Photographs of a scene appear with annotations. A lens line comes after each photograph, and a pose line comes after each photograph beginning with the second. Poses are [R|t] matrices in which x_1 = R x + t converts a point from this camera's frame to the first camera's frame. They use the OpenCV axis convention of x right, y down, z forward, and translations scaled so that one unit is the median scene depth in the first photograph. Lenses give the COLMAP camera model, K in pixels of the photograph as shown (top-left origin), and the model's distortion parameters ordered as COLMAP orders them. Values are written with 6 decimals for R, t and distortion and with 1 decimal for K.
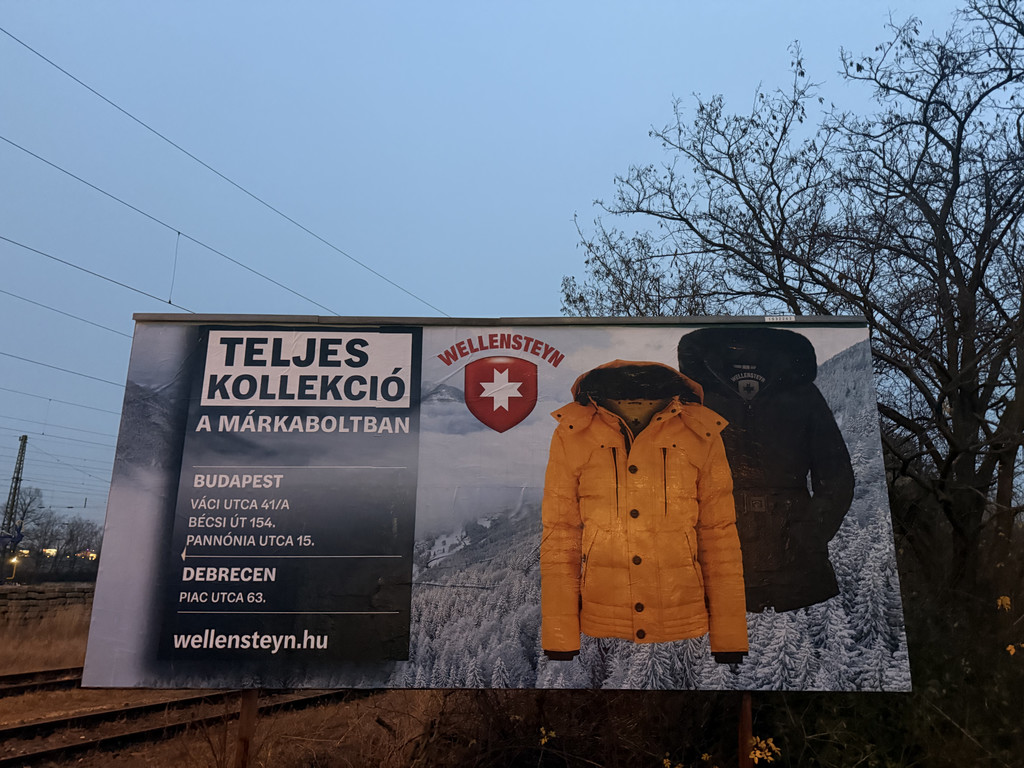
lens RADIAL K [[716.1, 0, 518.9], [0, 716.1, 375.7], [0, 0, 1]] dist [0.102660, -0.116304]
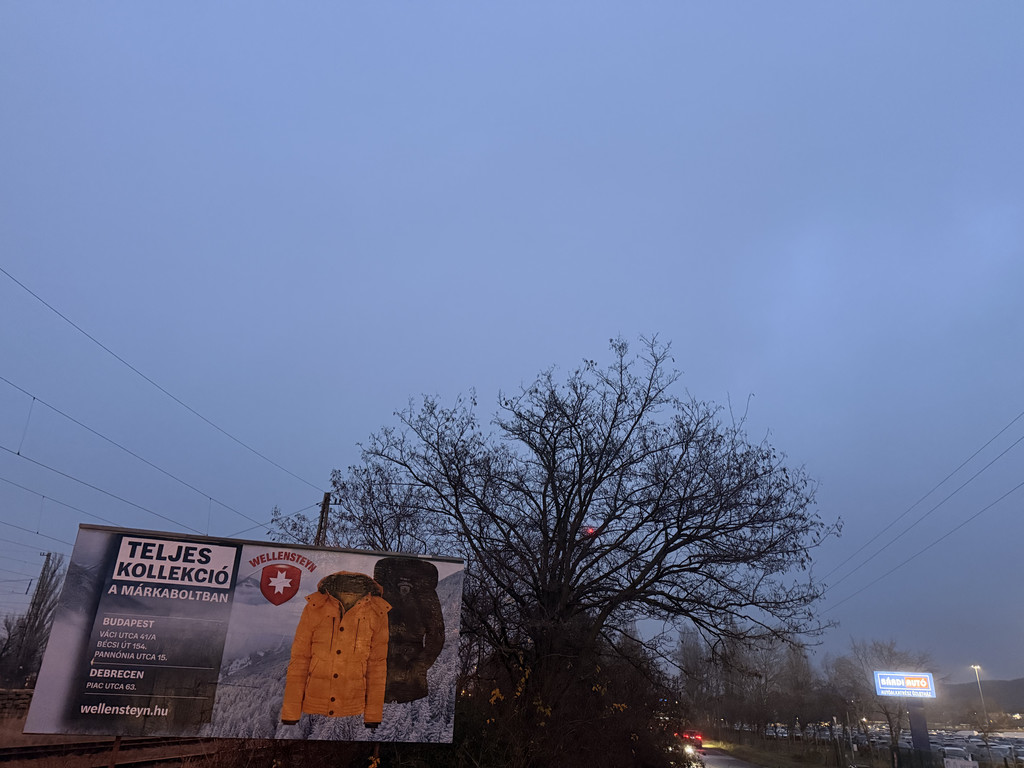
lens RADIAL K [[716.5, 0, 505.8], [0, 716.5, 377.3], [0, 0, 1]] dist [0.086705, -0.124854]
pose [[0.948661, 0.157599, 0.274235, -0.072322], [-0.108742, 0.976682, -0.185114, -0.228971], [-0.297015, 0.145789, 0.943678, -1.140547]]
